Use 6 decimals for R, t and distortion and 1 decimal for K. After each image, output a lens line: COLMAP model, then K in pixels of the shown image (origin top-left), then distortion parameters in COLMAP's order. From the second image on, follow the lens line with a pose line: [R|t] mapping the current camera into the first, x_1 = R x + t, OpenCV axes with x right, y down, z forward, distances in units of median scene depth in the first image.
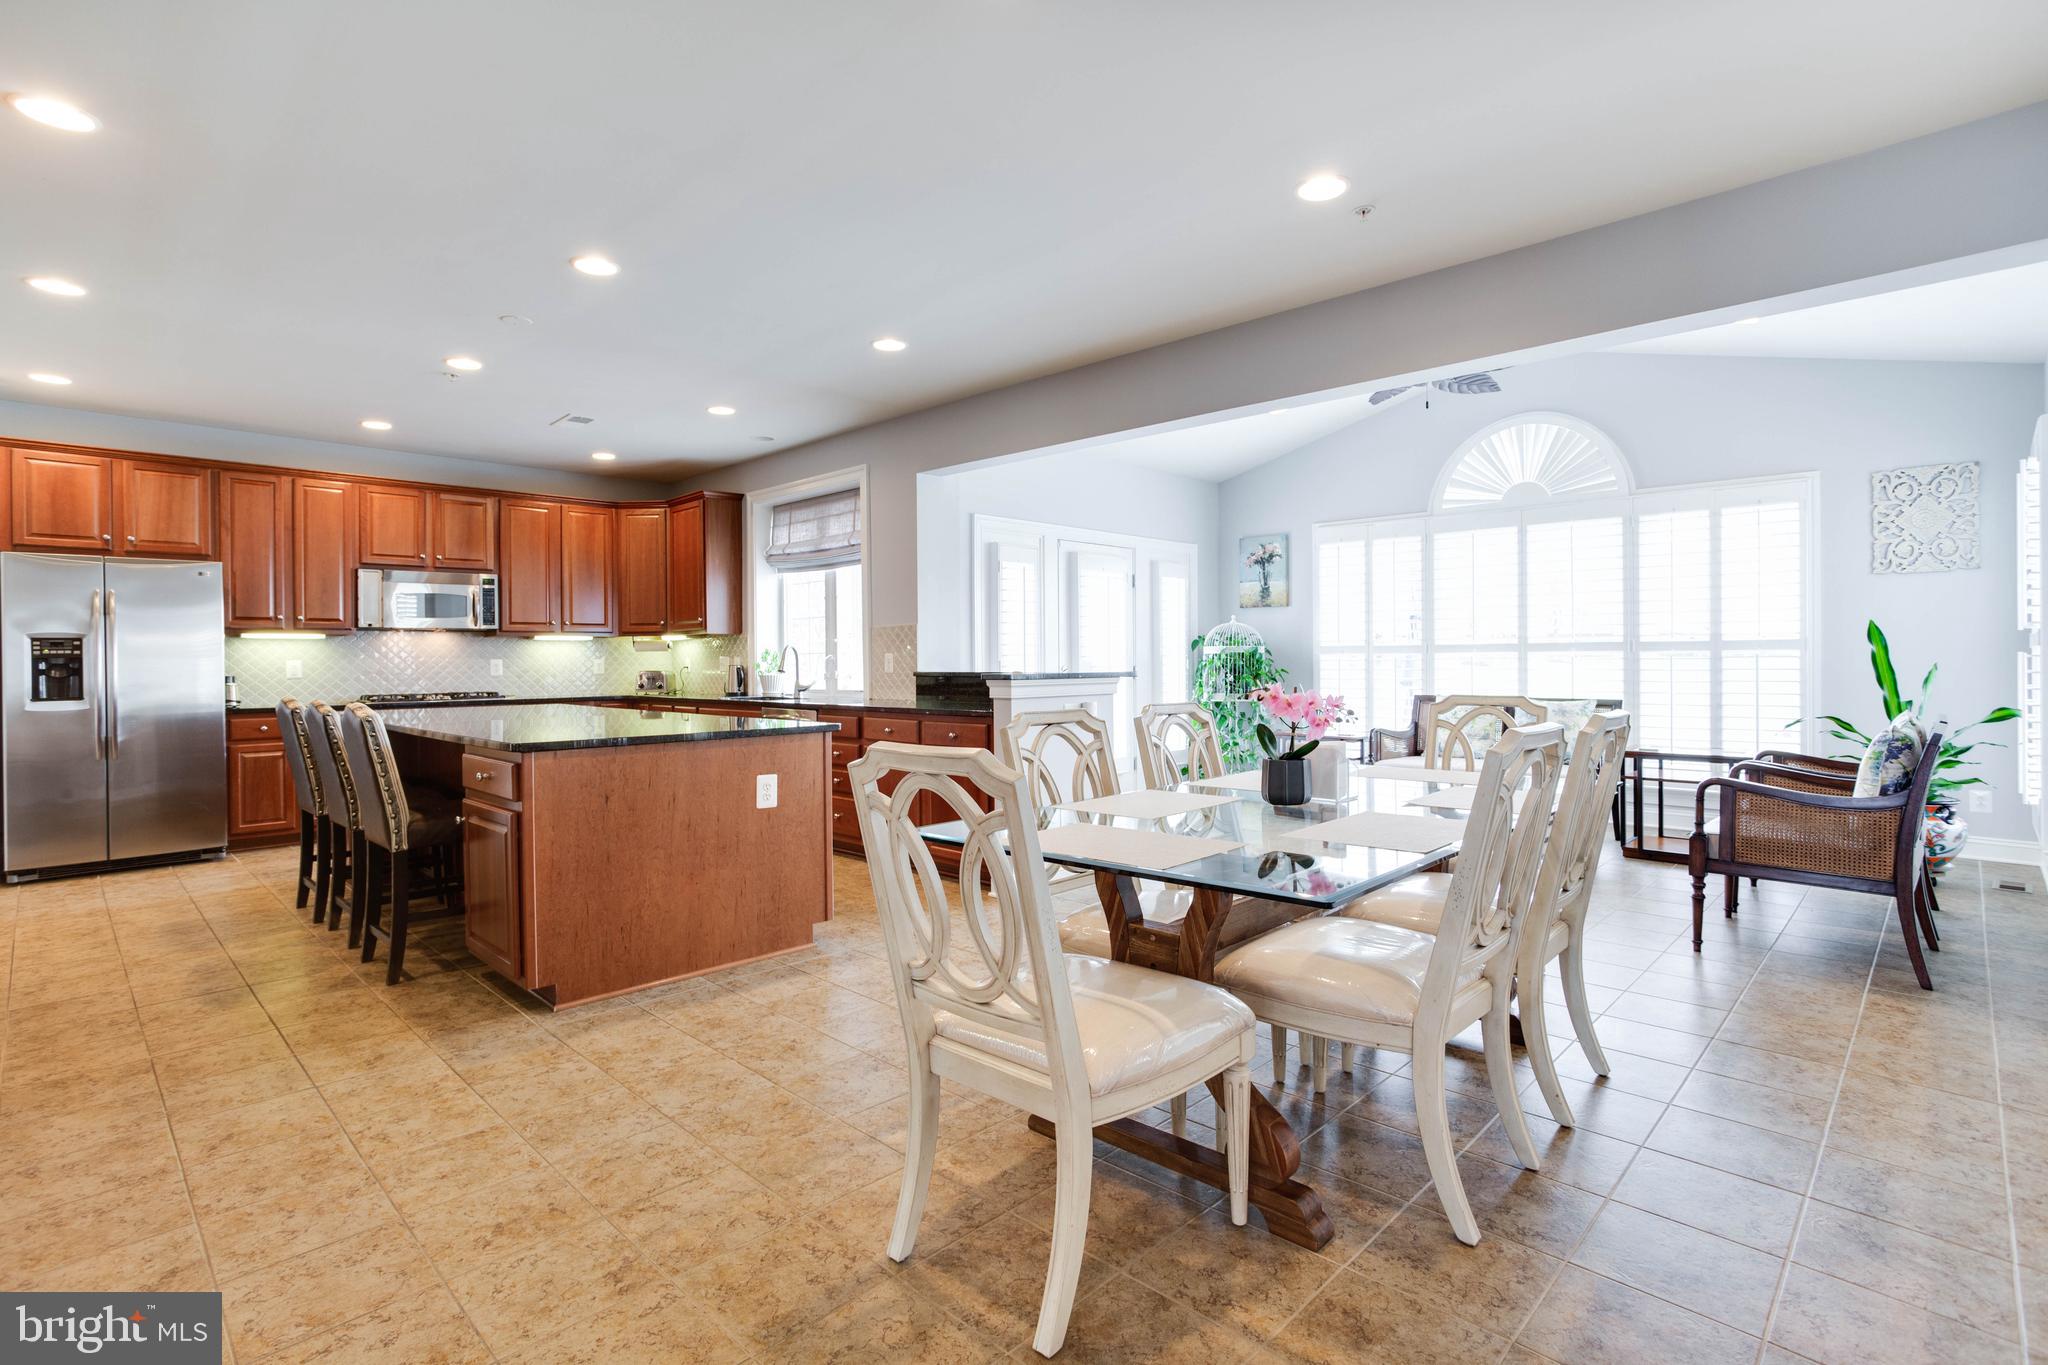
lens RADIAL K [[974.2, 0, 1041.3], [0, 974.2, 653.8], [0, 0, 1]] dist [-0.066023, 0.038046]
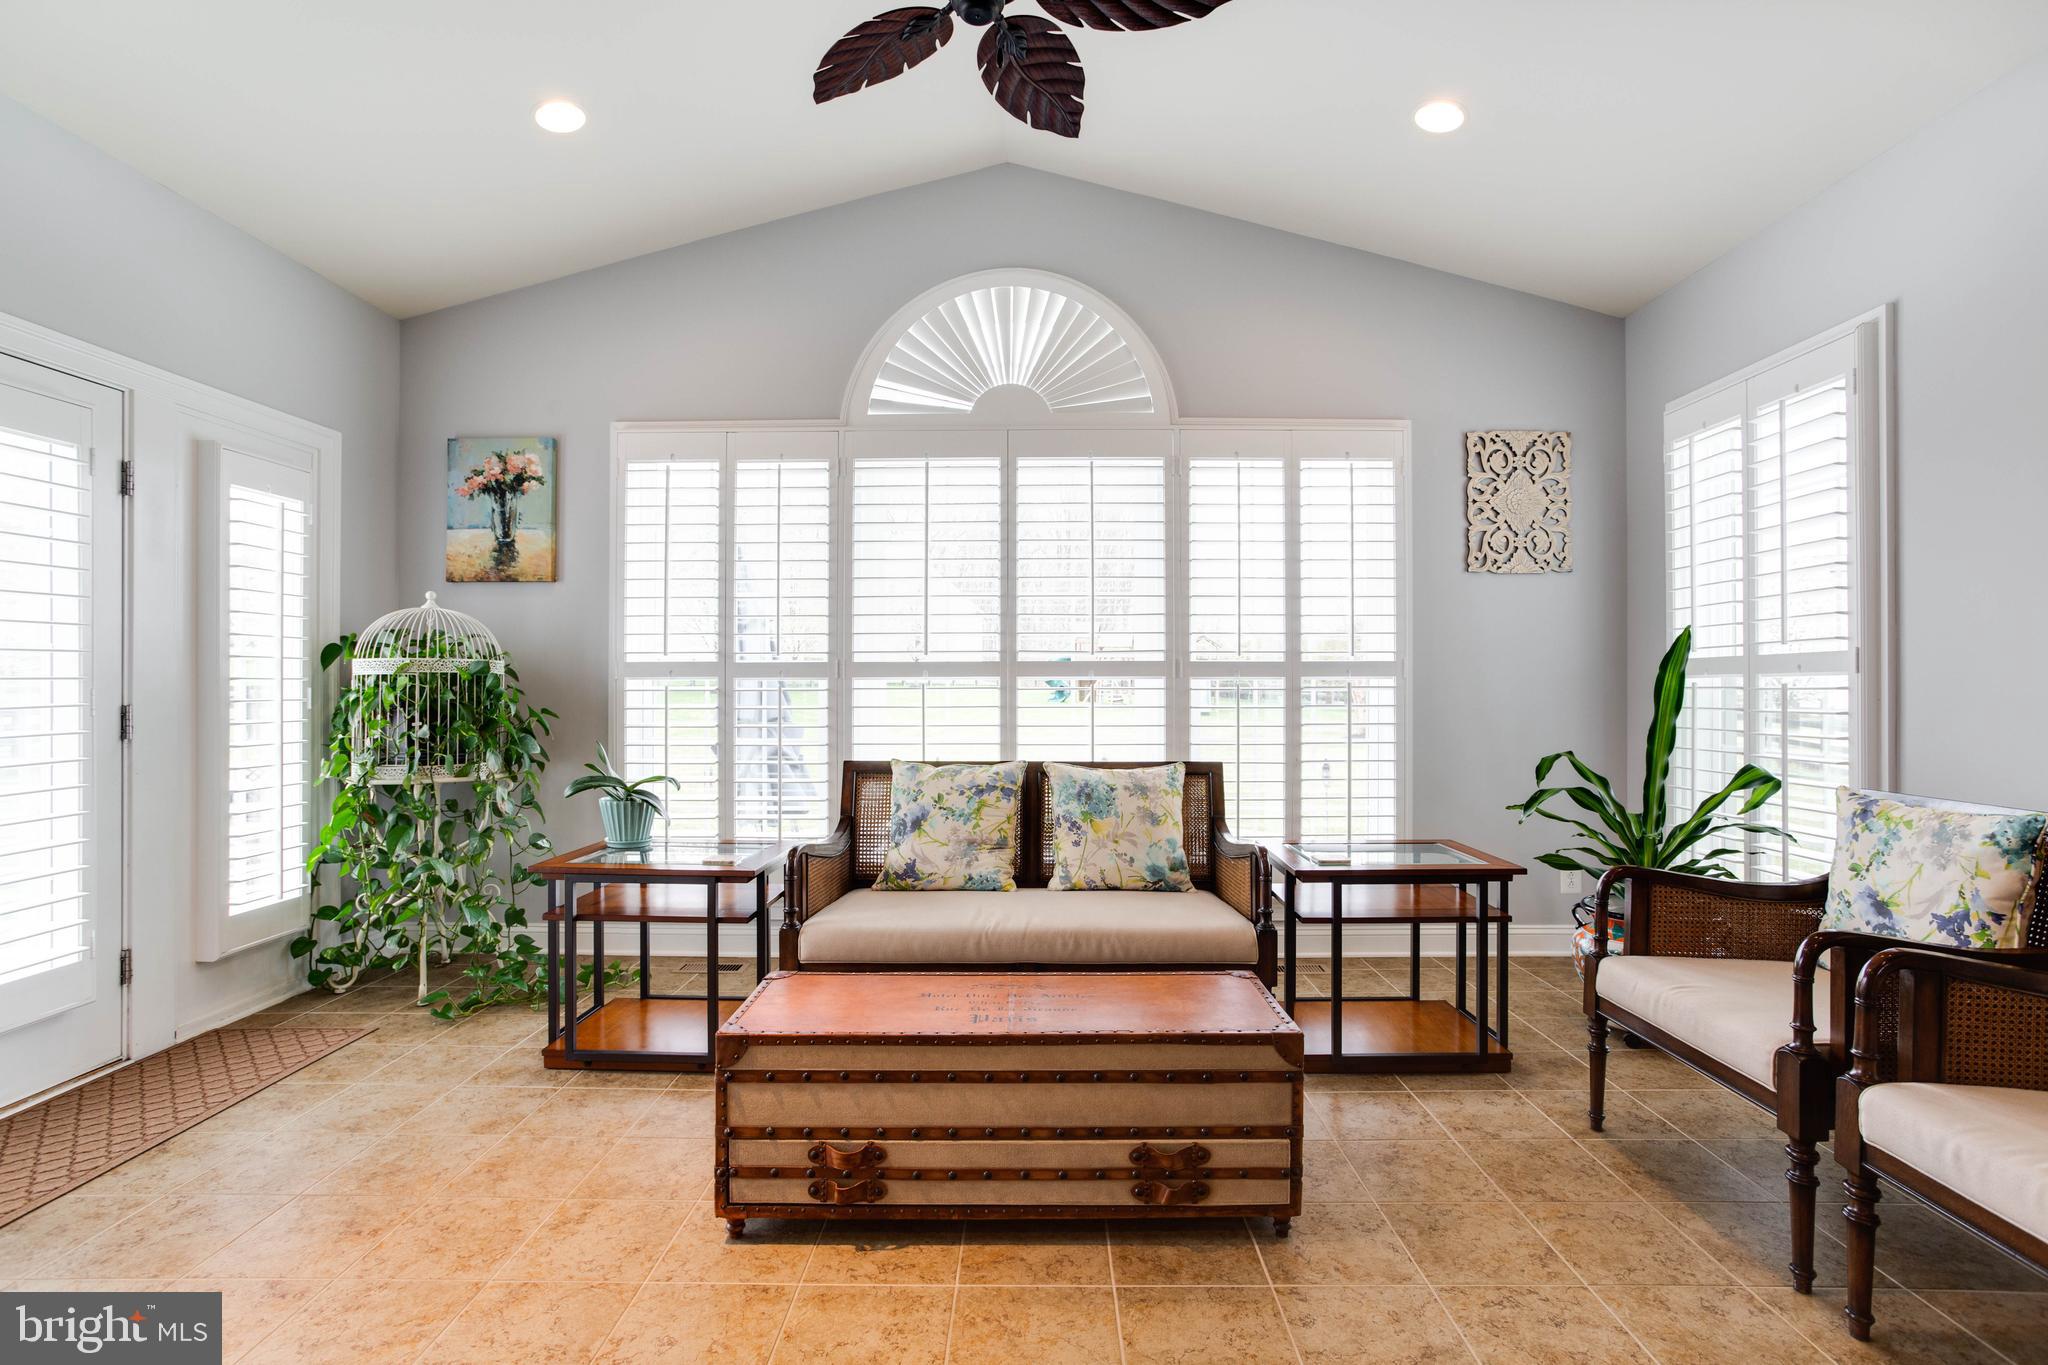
lens RADIAL K [[988.7, 0, 1034.9], [0, 988.7, 678.1], [0, 0, 1]] dist [-0.069449, 0.050237]
pose [[0.727637, 0.008841, 0.685905, 0.108376], [-0.006838, 0.999961, -0.005635, 0.001827], [-0.685928, -0.000590, 0.727669, 0.557045]]
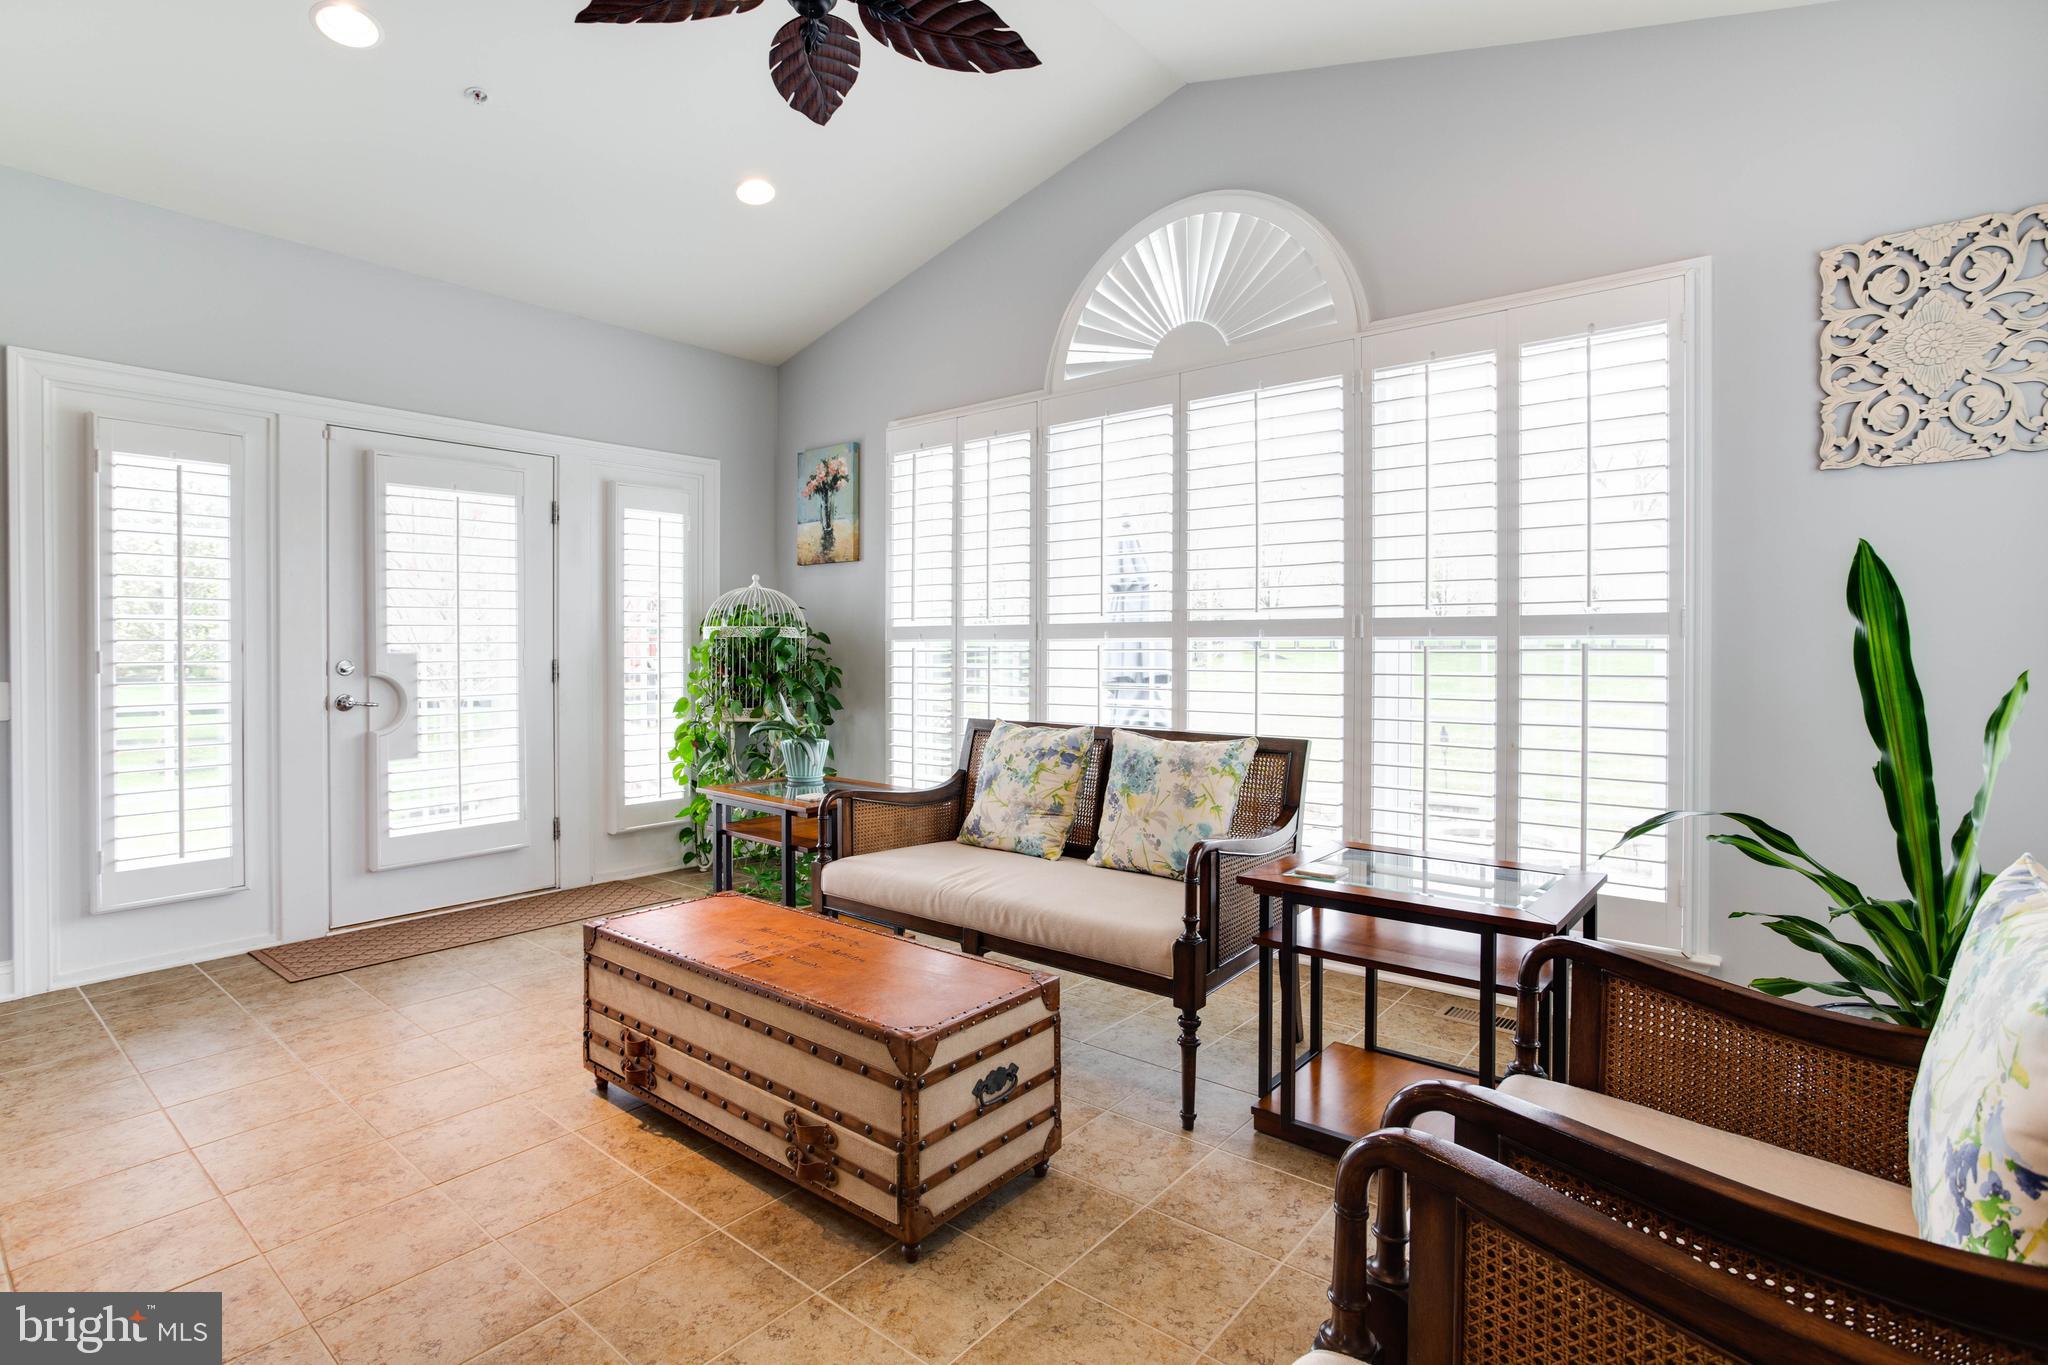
lens RADIAL K [[988.1, 0, 1023.4], [0, 988.1, 643.6], [0, 0, 1]] dist [-0.053146, 0.032684]
pose [[0.997036, 0.003553, 0.076859, 0.370977], [-0.003829, 0.999987, 0.003450, -0.000474], [-0.076846, -0.003734, 0.997036, 0.455322]]
